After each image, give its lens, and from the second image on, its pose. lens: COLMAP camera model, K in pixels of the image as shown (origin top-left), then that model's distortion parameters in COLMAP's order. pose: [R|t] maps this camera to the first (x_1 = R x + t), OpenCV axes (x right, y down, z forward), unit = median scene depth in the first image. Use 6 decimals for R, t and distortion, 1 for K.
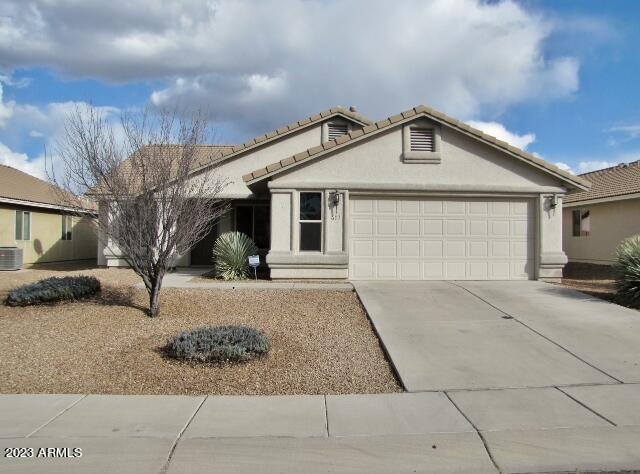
lens RADIAL K [[535.3, 0, 320.8], [0, 535.3, 237.2], [0, 0, 1]] dist [-0.136628, 0.035954]
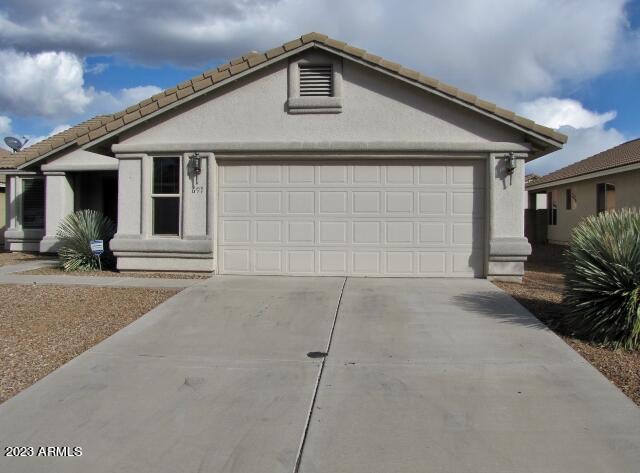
lens RADIAL K [[535.3, 0, 319.2], [0, 535.3, 233.4], [0, 0, 1]] dist [-0.136628, 0.035954]
pose [[0.991461, 0.003818, -0.130347, 0.291079], [-0.000095, 0.999592, 0.028554, 0.002597], [0.130403, -0.028298, 0.991057, 0.285280]]
